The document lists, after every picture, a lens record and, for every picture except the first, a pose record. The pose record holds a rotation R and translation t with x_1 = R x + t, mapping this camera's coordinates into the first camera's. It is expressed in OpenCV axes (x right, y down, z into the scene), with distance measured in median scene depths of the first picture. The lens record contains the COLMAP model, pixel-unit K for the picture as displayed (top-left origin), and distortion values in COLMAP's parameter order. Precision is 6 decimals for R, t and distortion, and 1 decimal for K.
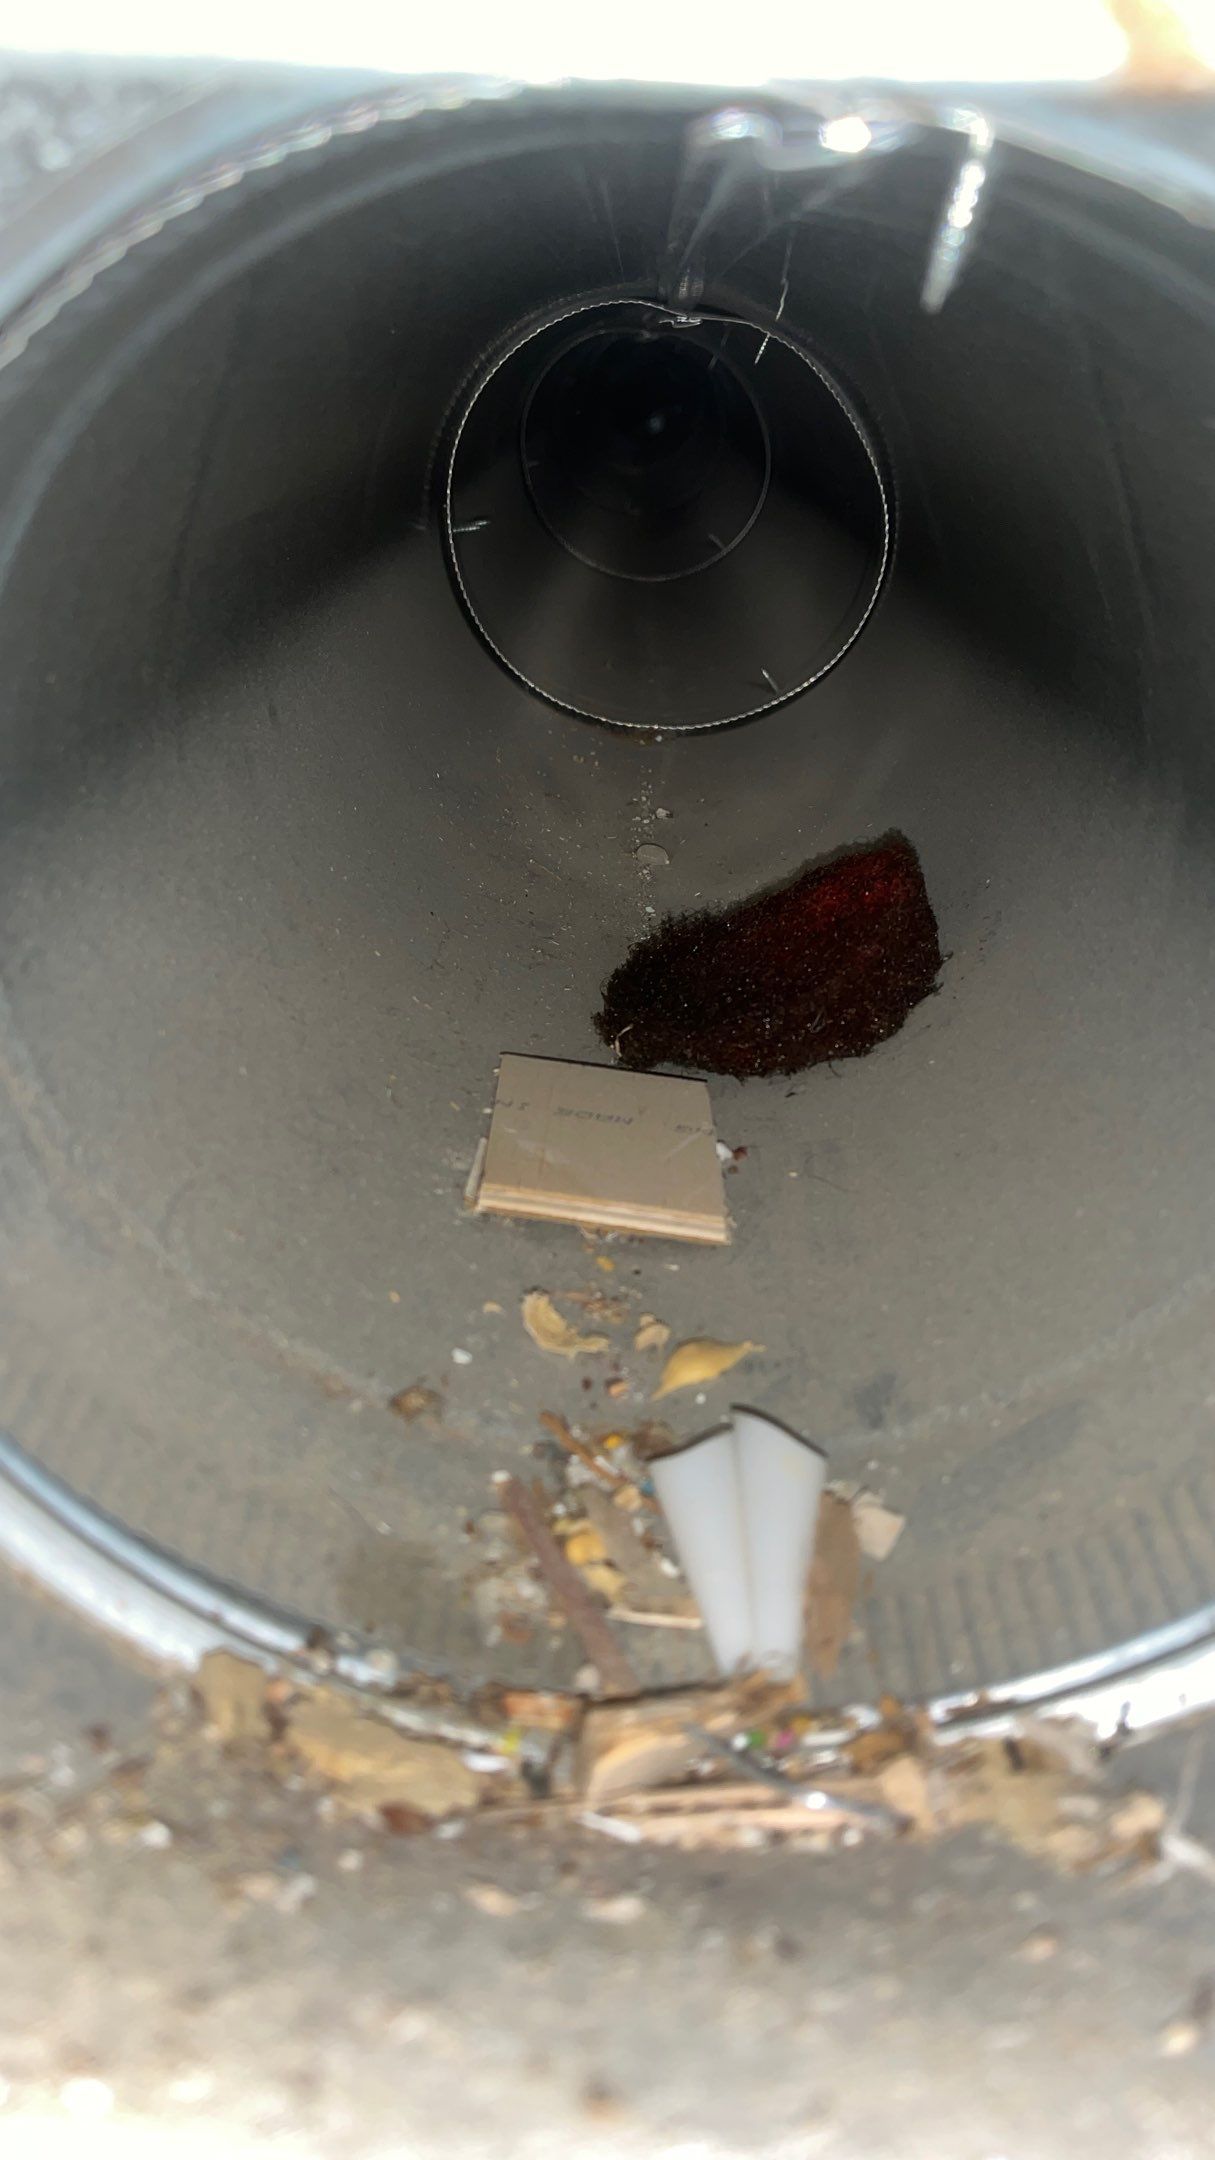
lens RADIAL K [[1683.1, 0, 575.6], [0, 1683.1, 1109.5], [0, 0, 1]] dist [0.040995, -0.044509]
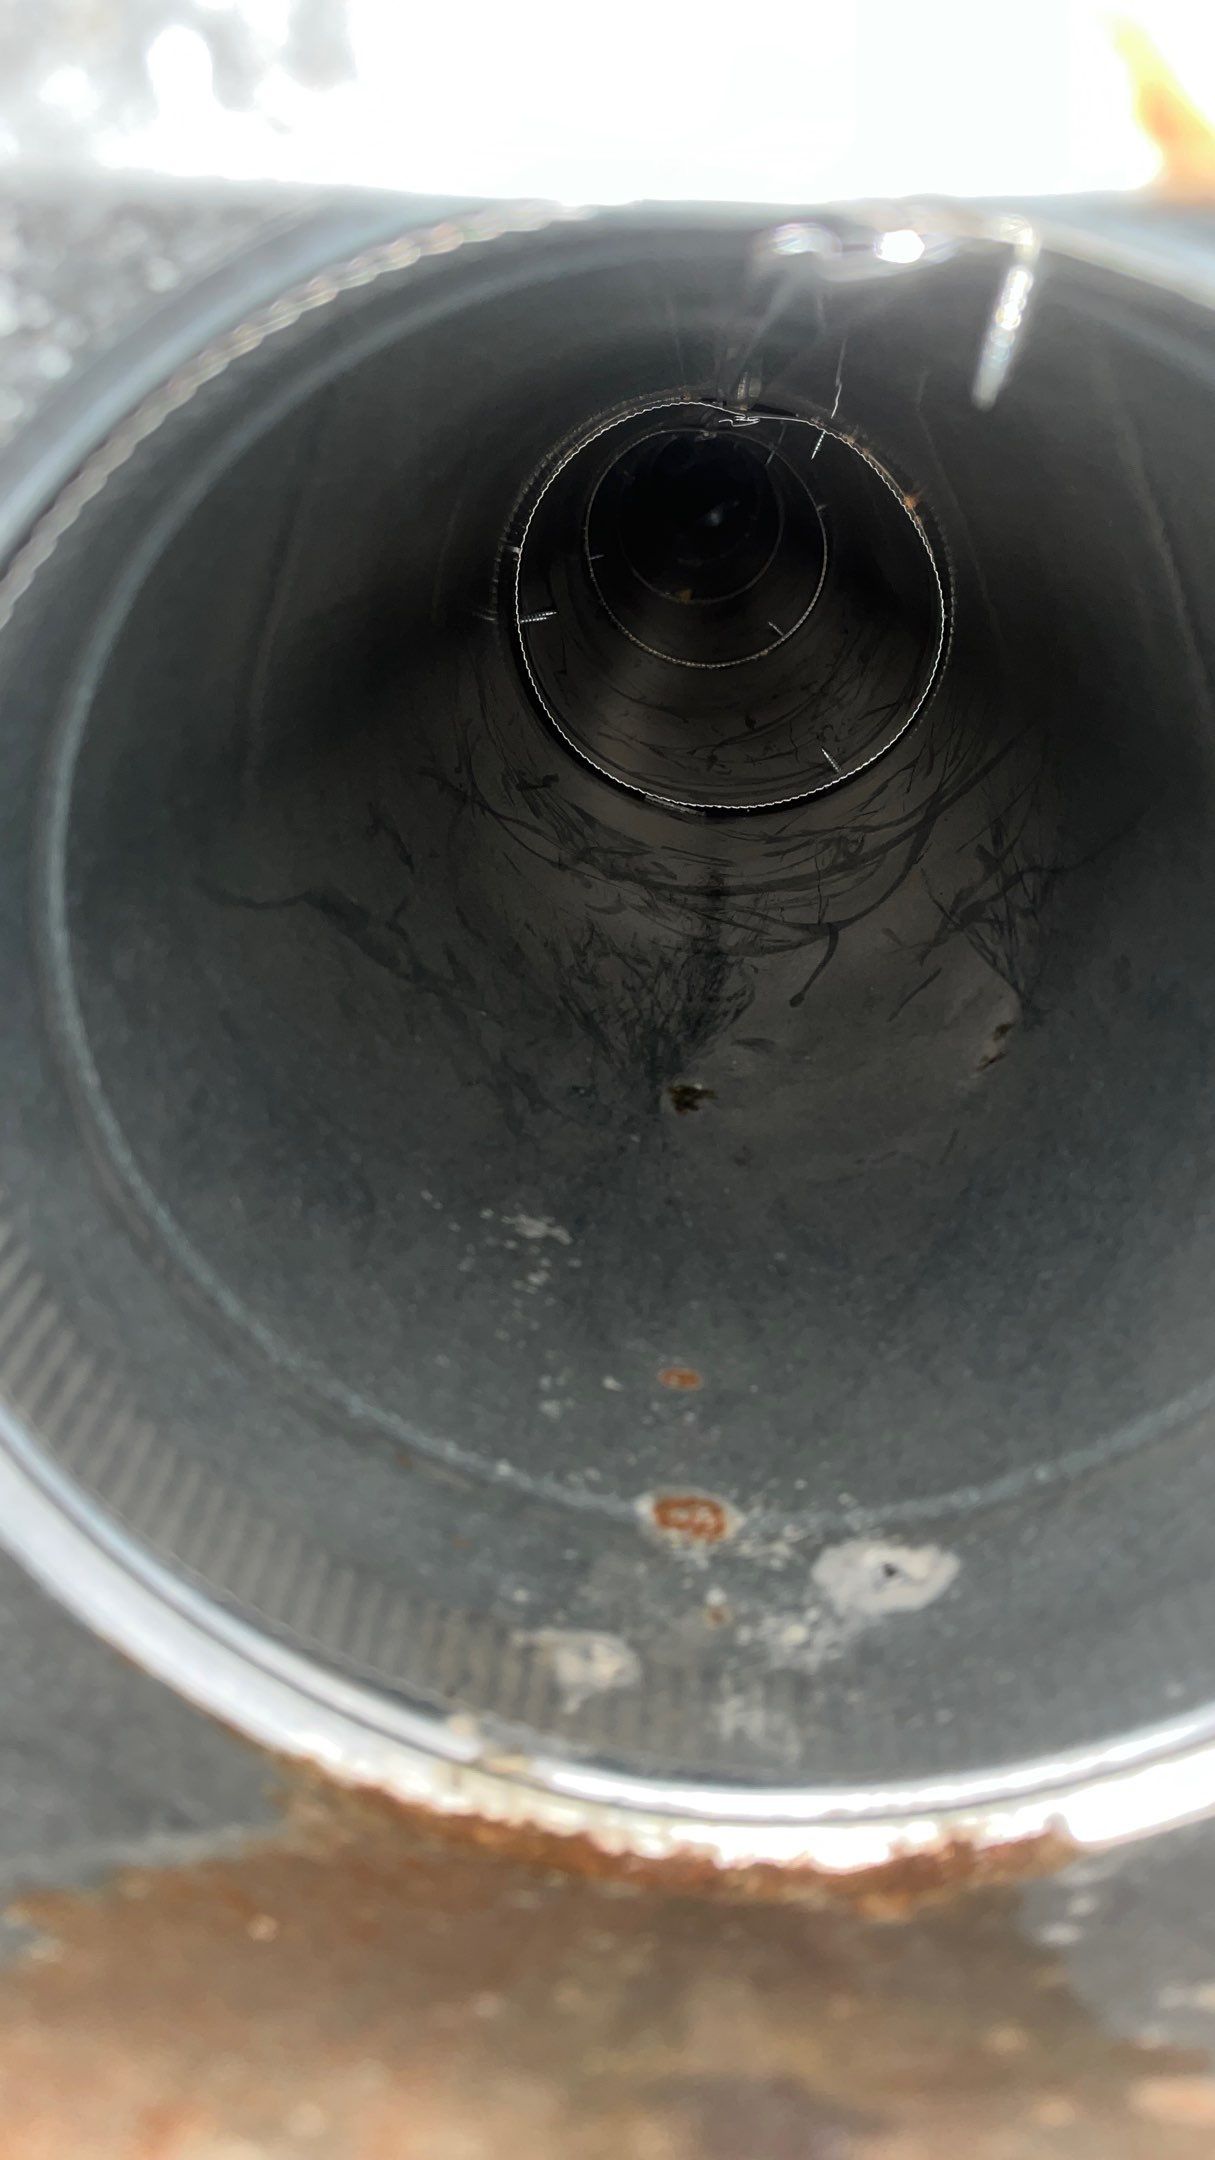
lens RADIAL K [[1683.1, 0, 608.8], [0, 1683.1, 1065.6], [0, 0, 1]] dist [0.040995, -0.044509]
pose [[0.999812, -0.007985, -0.017675, -0.005959], [0.006683, 0.997343, -0.072539, 0.008986], [0.018207, 0.072408, 0.997209, -0.017267]]
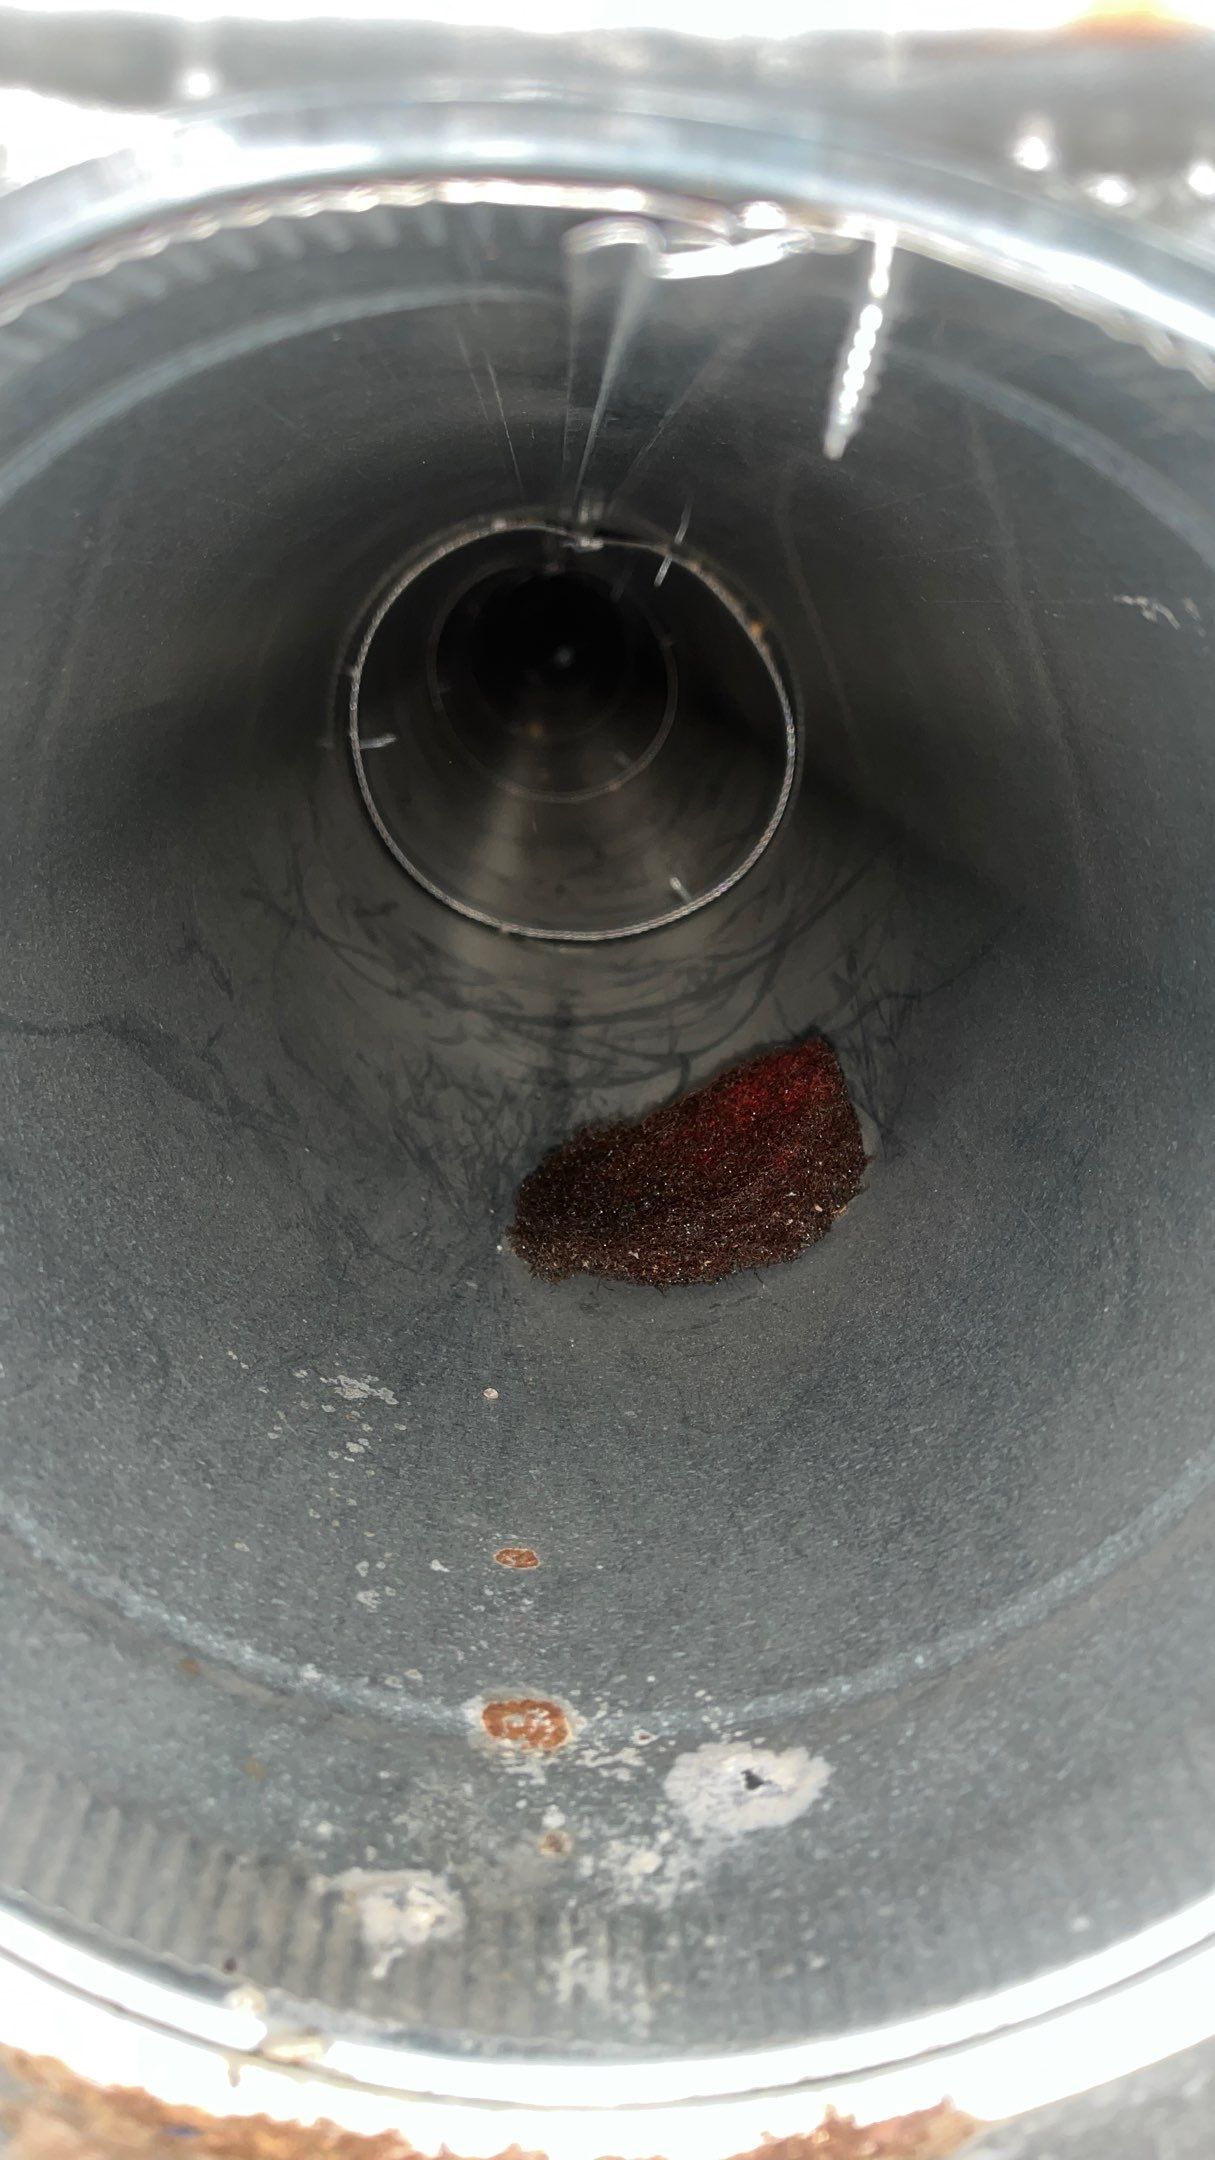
lens RADIAL K [[1683.1, 0, 619.0], [0, 1683.1, 1097.5], [0, 0, 1]] dist [0.040995, -0.044509]
pose [[0.997294, -0.015966, 0.071767, 0.013551], [0.025556, 0.990547, -0.134771, 0.002339], [-0.068937, 0.136241, 0.988274, 0.092320]]
